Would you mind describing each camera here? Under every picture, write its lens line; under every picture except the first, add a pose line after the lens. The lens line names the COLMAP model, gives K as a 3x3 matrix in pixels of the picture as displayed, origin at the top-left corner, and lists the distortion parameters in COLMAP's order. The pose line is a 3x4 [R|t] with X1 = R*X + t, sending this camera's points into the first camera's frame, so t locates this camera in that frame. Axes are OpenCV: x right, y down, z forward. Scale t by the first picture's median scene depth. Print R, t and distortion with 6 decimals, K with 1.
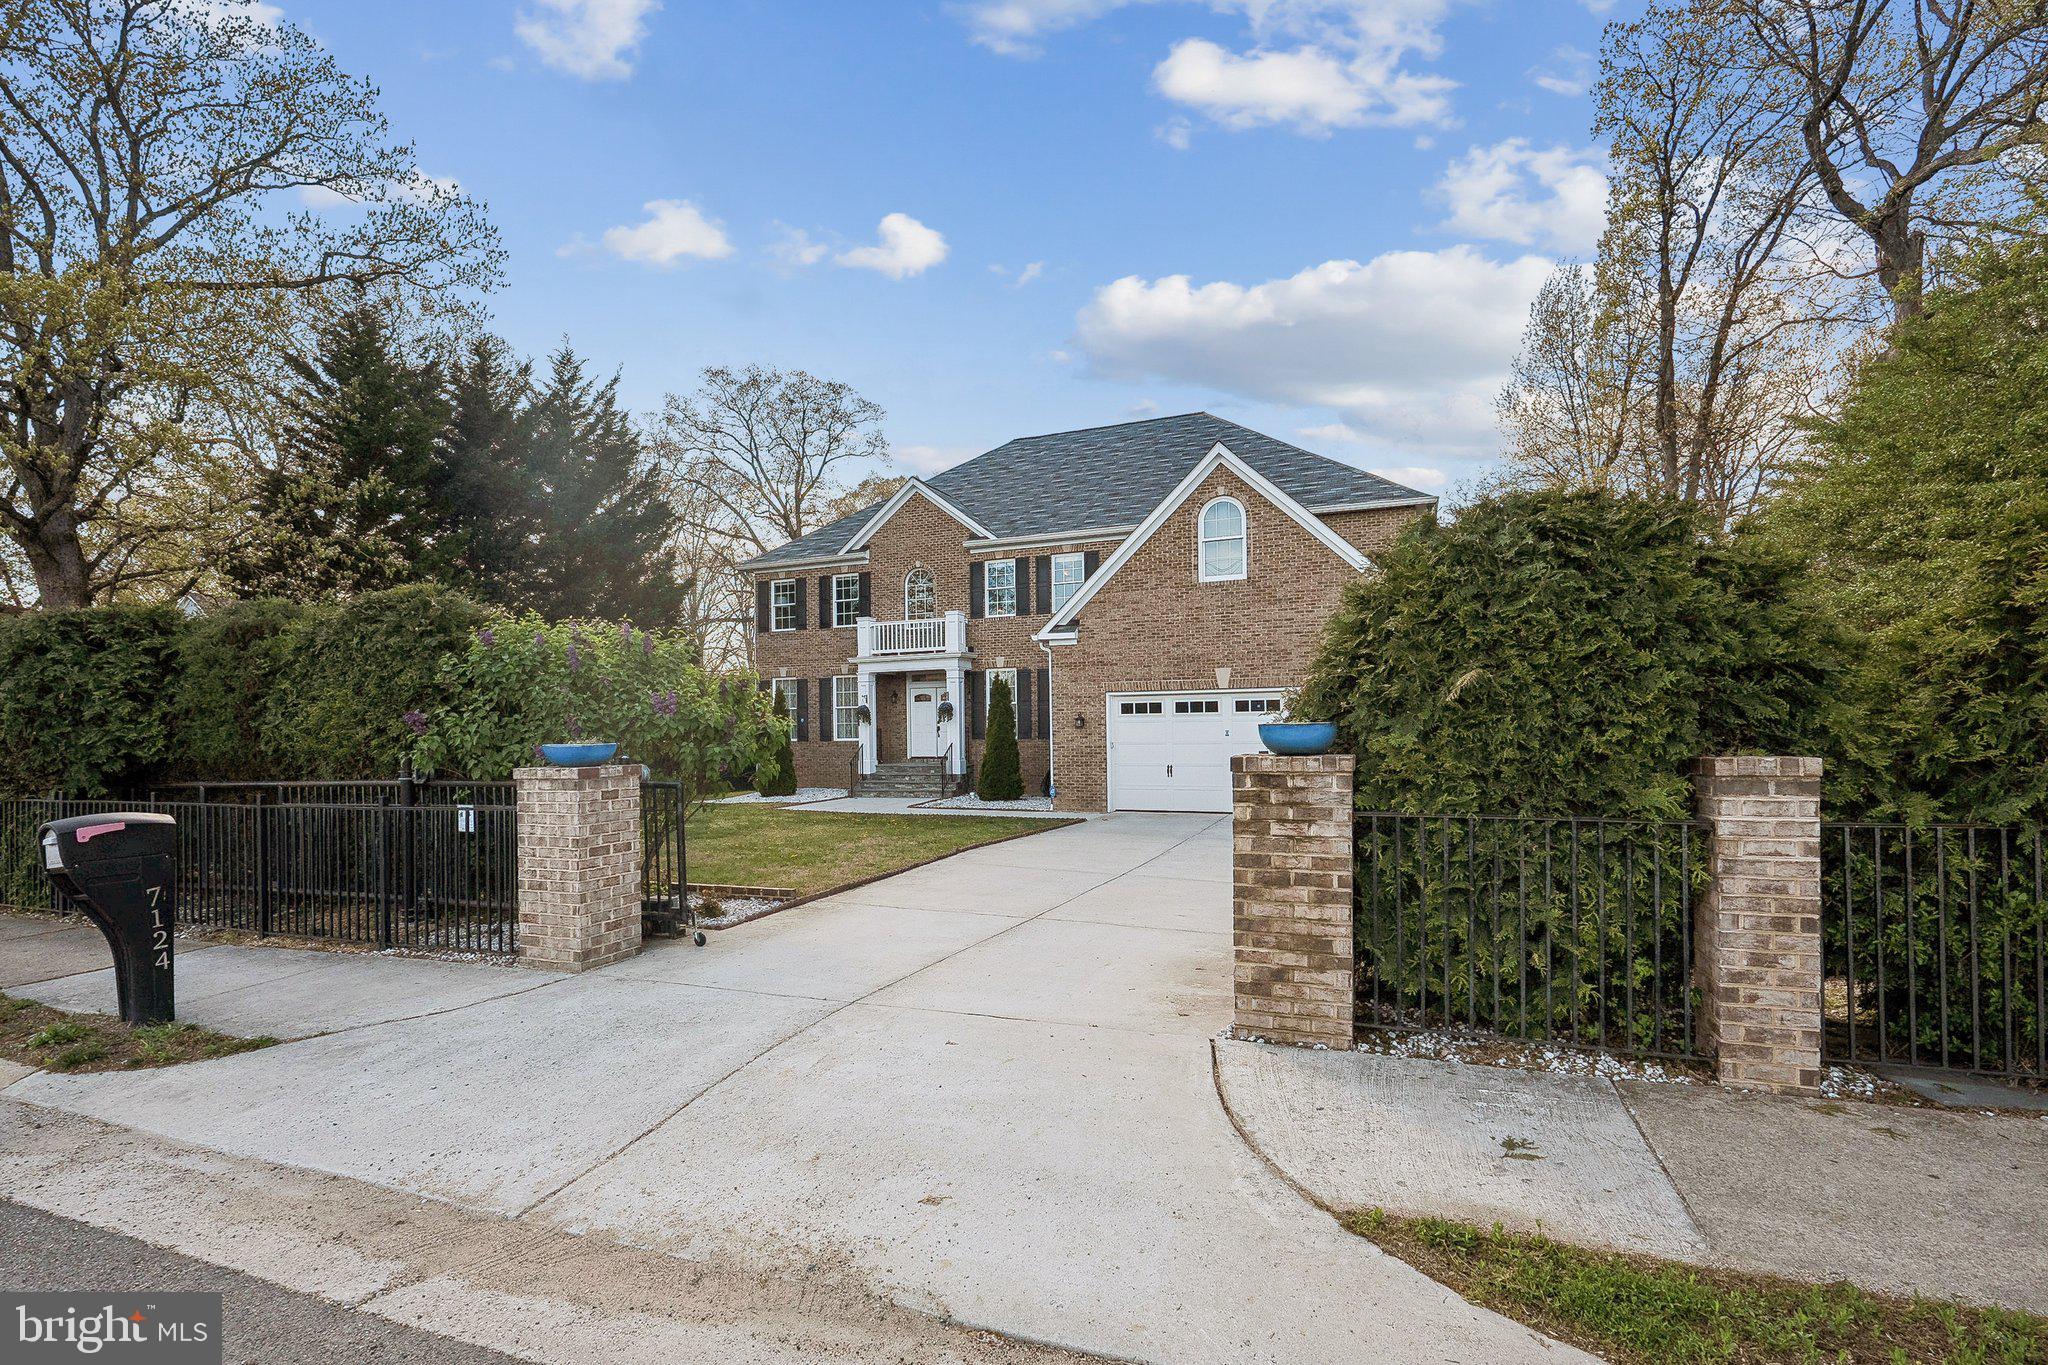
lens RADIAL K [[935.7, 0, 1029.2], [0, 935.7, 724.9], [0, 0, 1]] dist [0.000909, 0.000026]
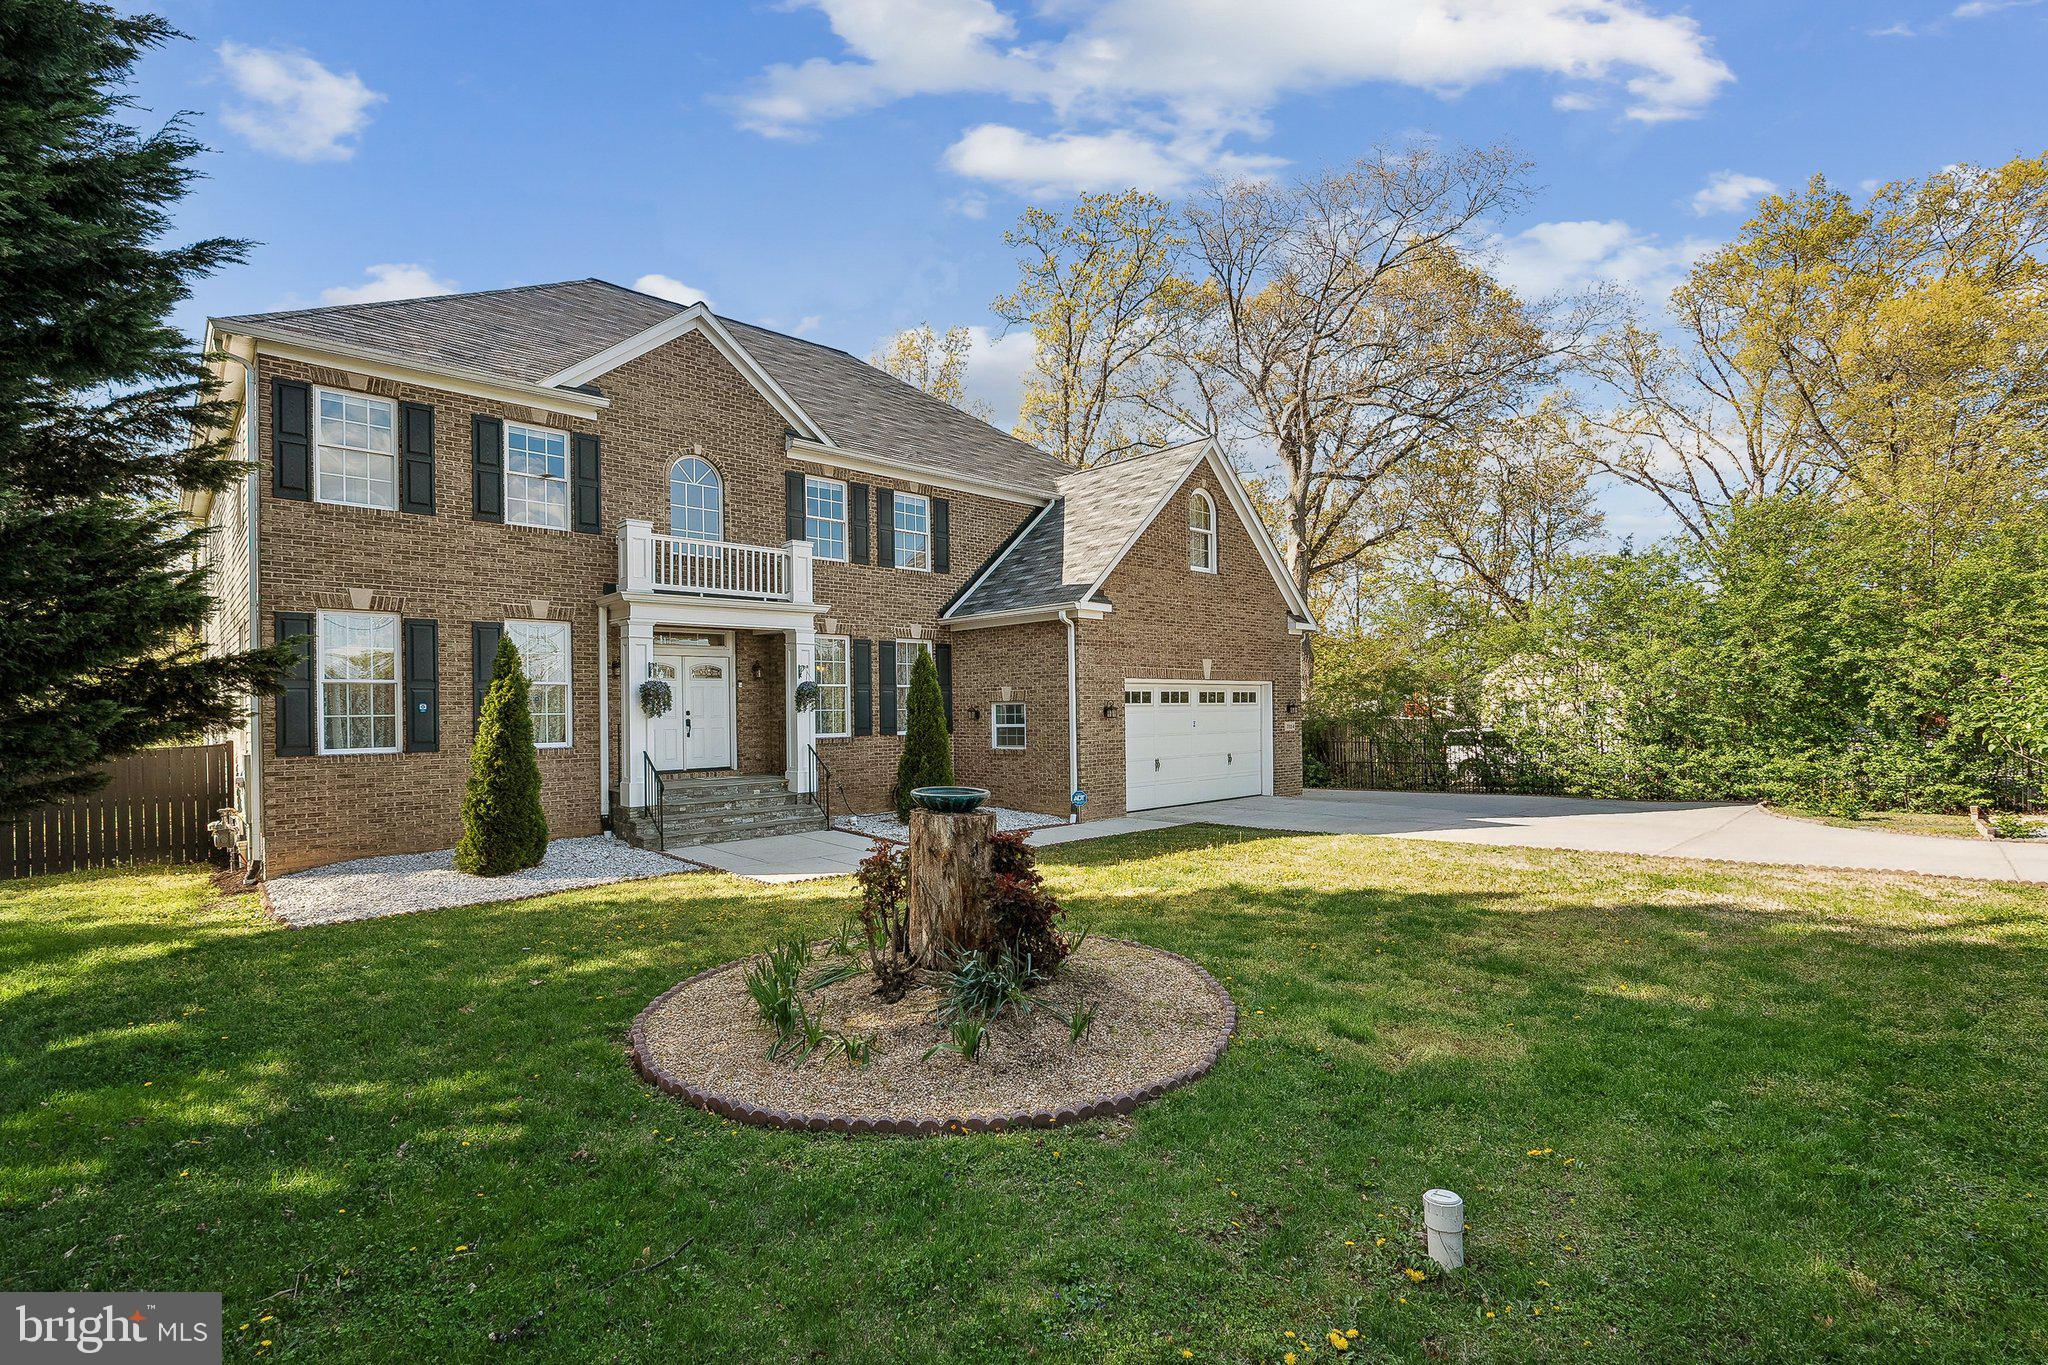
lens RADIAL K [[935.7, 0, 1029.2], [0, 935.7, 724.9], [0, 0, 1]] dist [0.000909, 0.000026]
pose [[0.411110, -0.006563, 0.911562, -0.741106], [0.003010, 0.999978, 0.005842, 0.003203], [-0.911581, 0.000342, 0.411121, 0.713158]]
